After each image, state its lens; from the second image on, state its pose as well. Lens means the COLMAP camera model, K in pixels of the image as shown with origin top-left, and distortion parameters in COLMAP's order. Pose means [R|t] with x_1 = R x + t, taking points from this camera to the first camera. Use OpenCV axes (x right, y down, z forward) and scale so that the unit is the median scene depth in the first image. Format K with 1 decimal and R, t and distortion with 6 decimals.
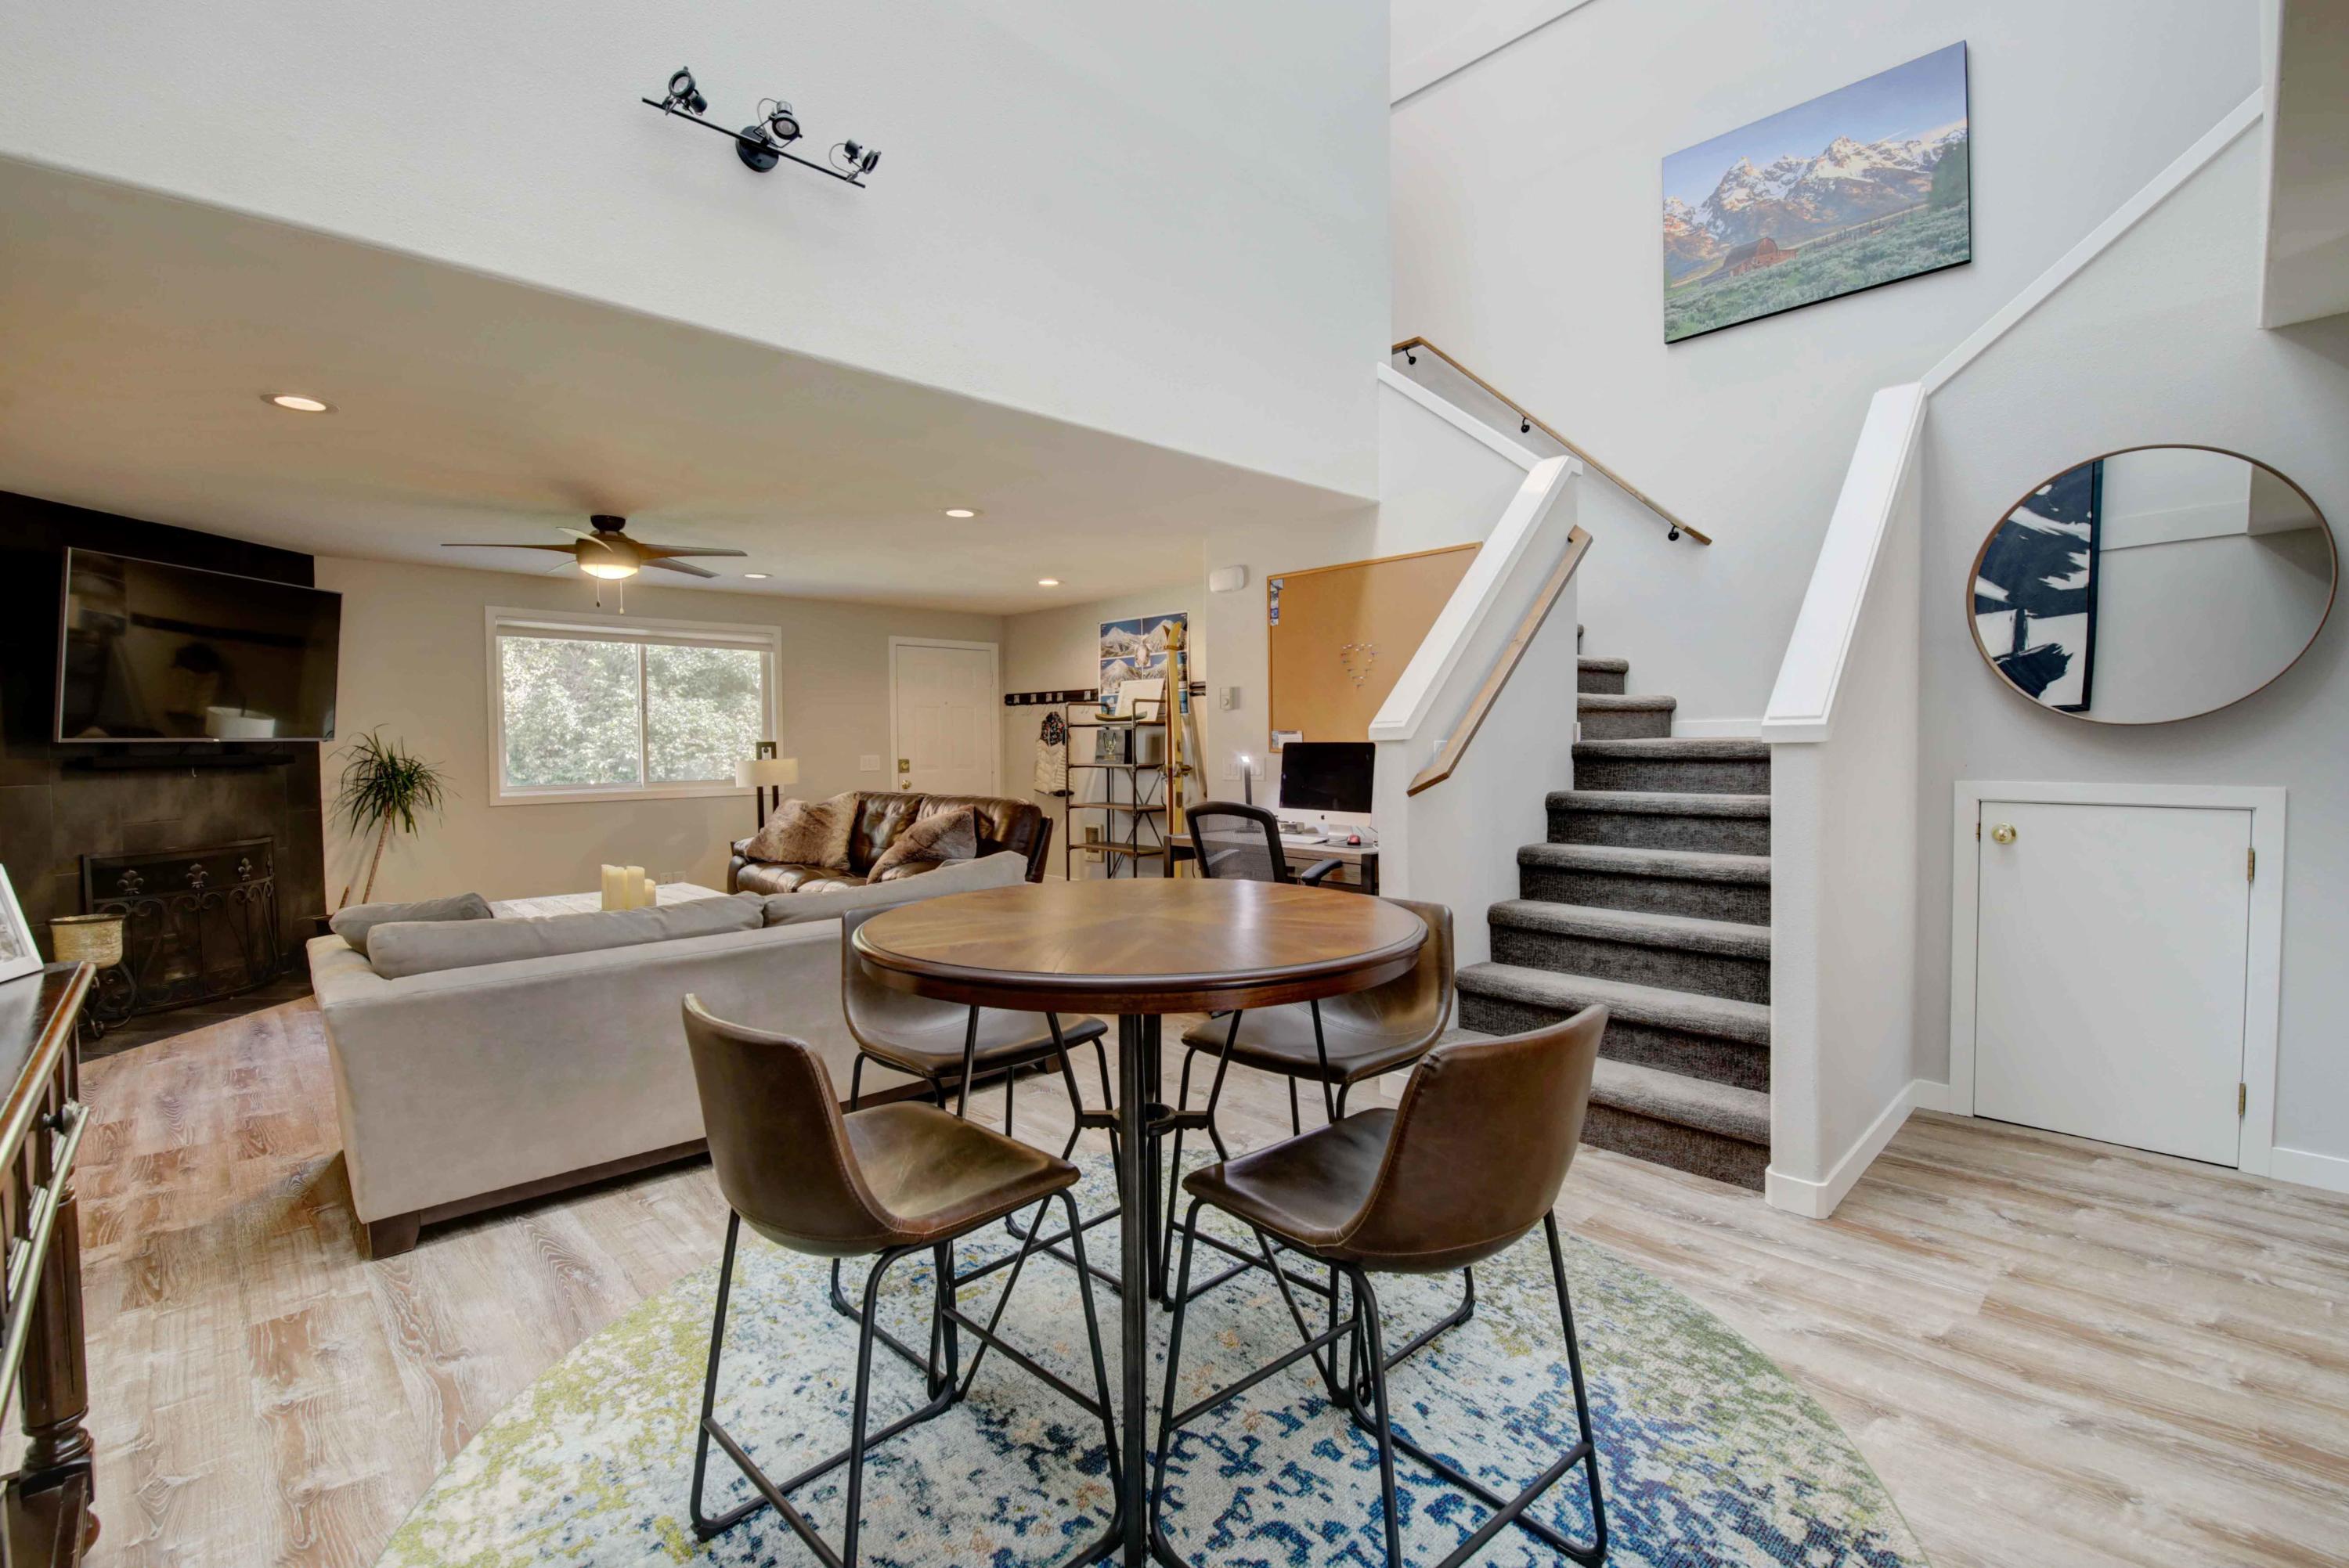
lens RADIAL K [[1027.6, 0, 1169.5], [0, 1027.6, 773.6], [0, 0, 1]] dist [-0.001330, -0.010076]
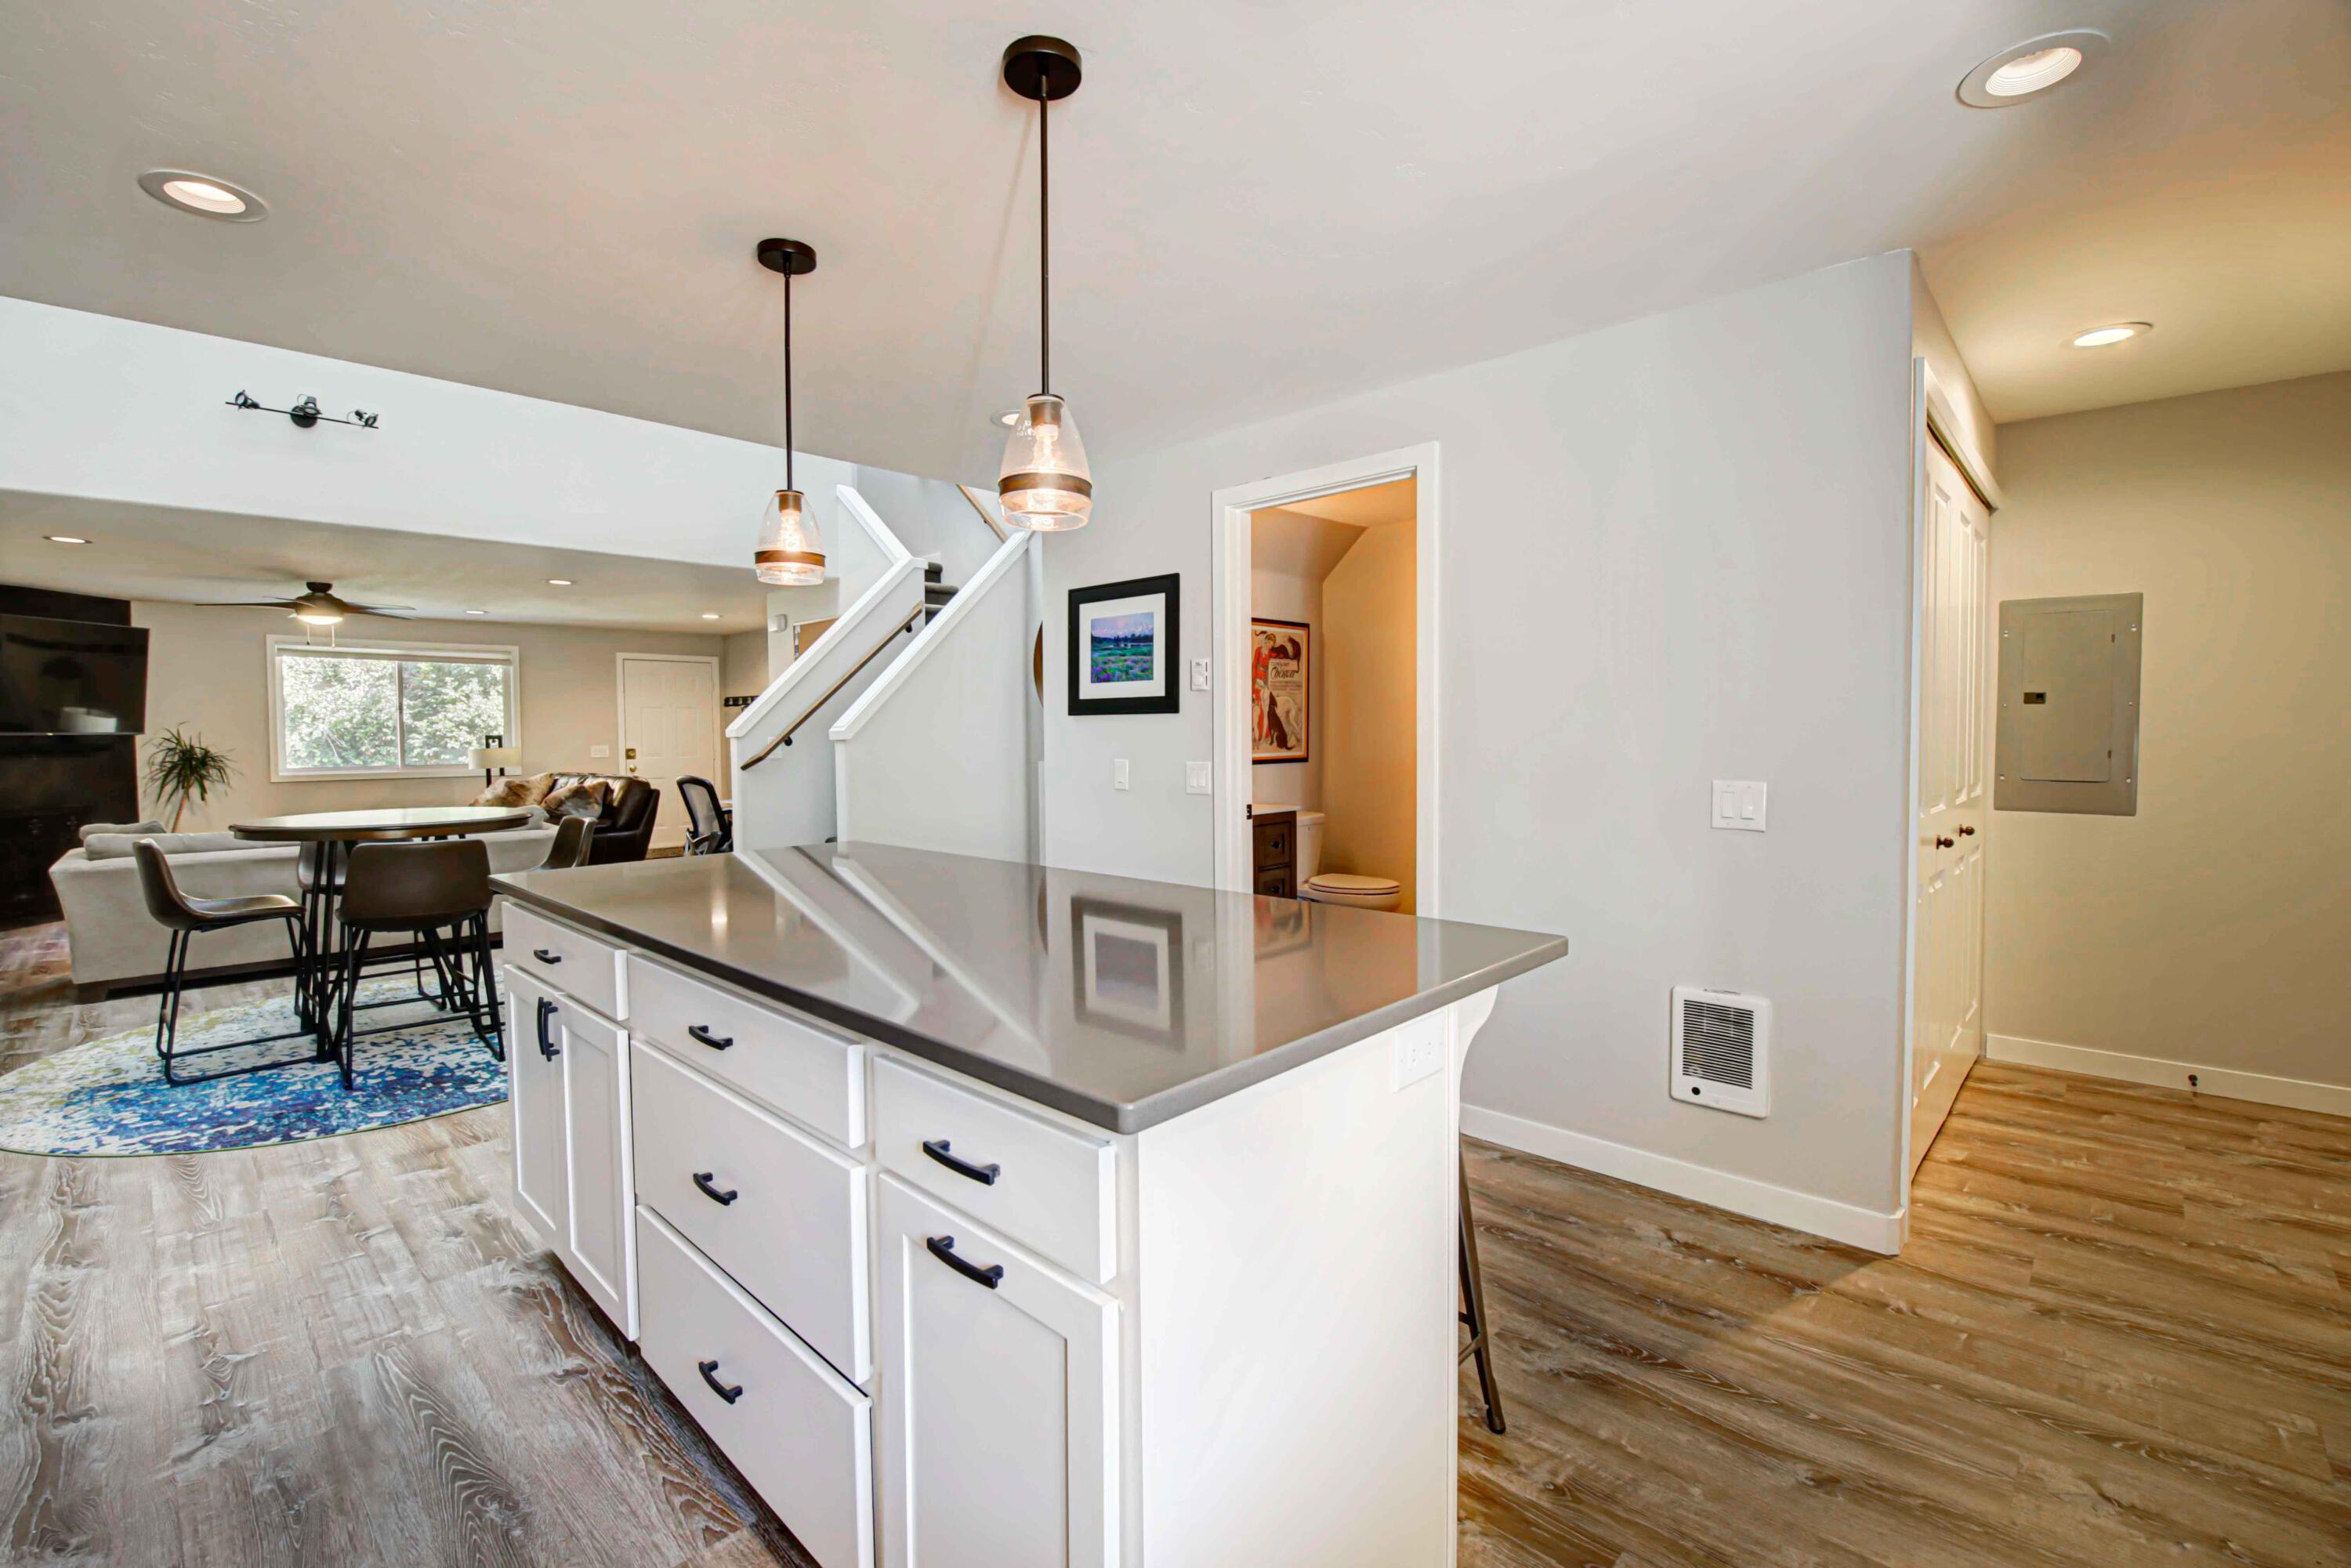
lens RADIAL K [[1021.6, 0, 1160.2], [0, 1021.6, 744.1], [0, 0, 1]] dist [-0.001830, -0.010268]
pose [[0.999335, 0.002247, 0.036395, 0.468313], [-0.001514, 0.999795, -0.020177, 0.006773], [-0.036433, 0.020109, 0.999134, -0.383940]]
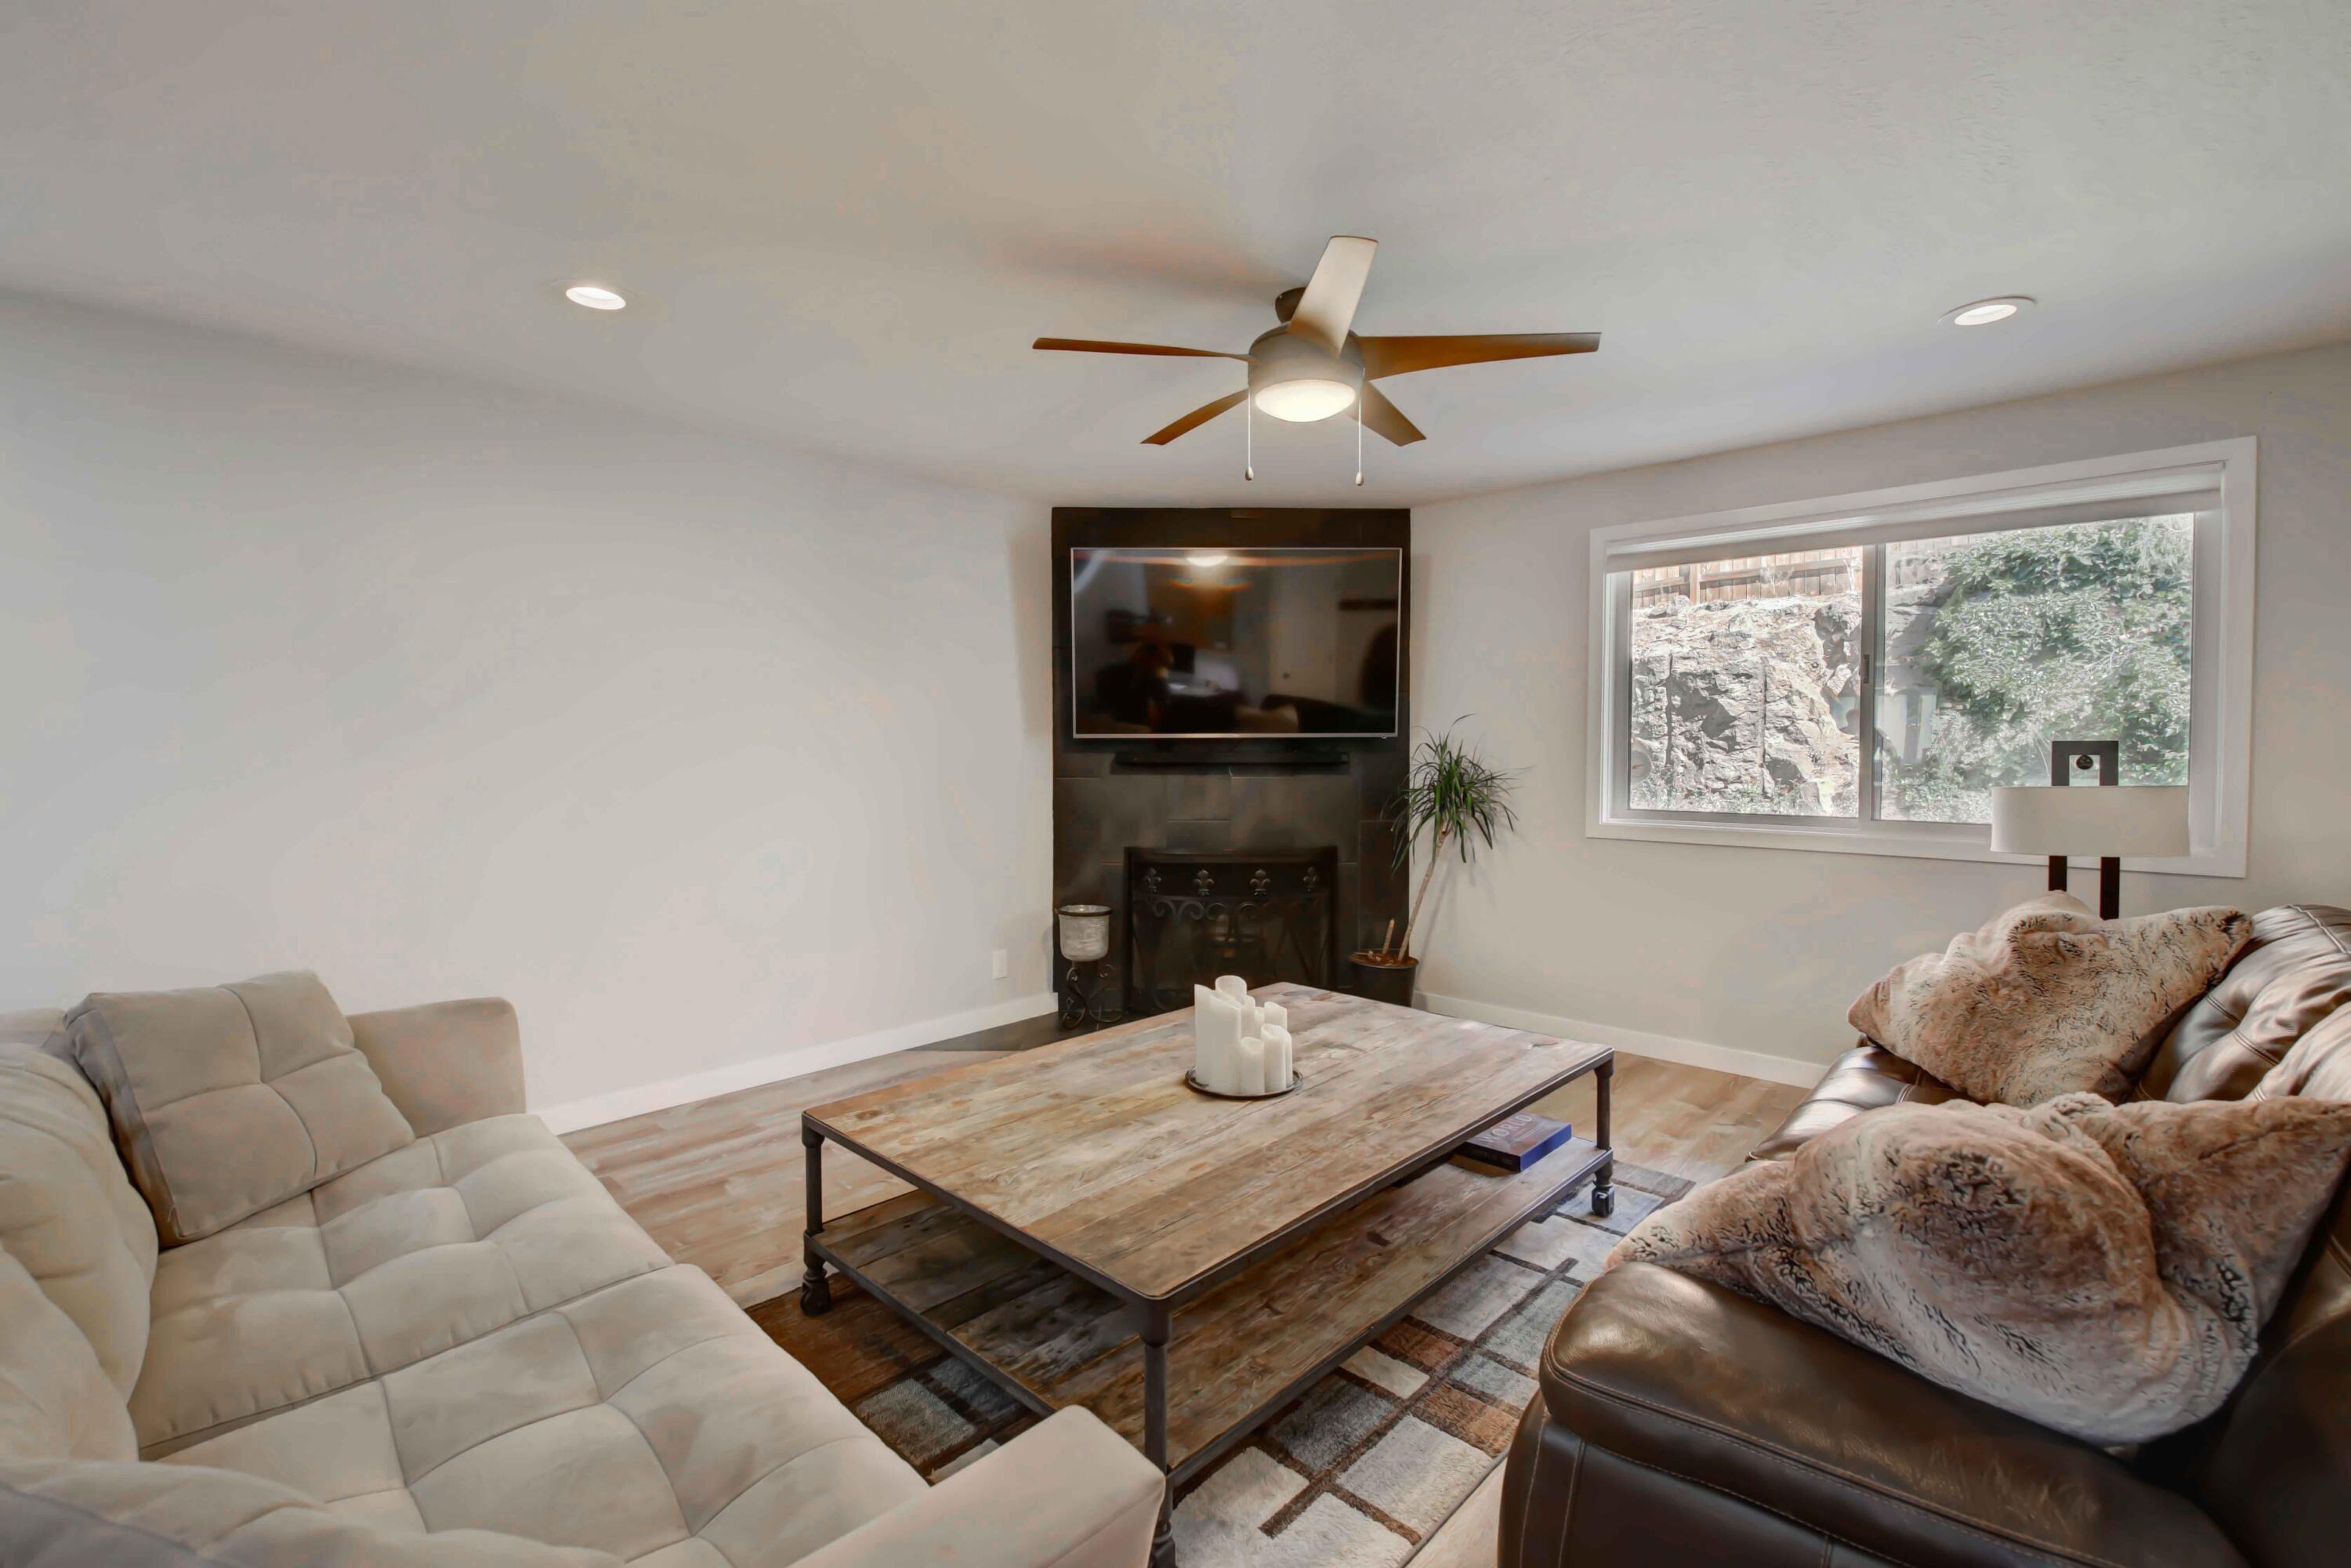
lens RADIAL K [[1014.5, 0, 1171.4], [0, 1014.5, 772.1], [0, 0, 1]] dist [-0.002078, -0.008331]
pose [[0.048016, 0.036121, -0.998193, -0.033152], [-0.032459, 0.998875, 0.034584, -0.023801], [0.998319, 0.030739, 0.049134, 0.715651]]
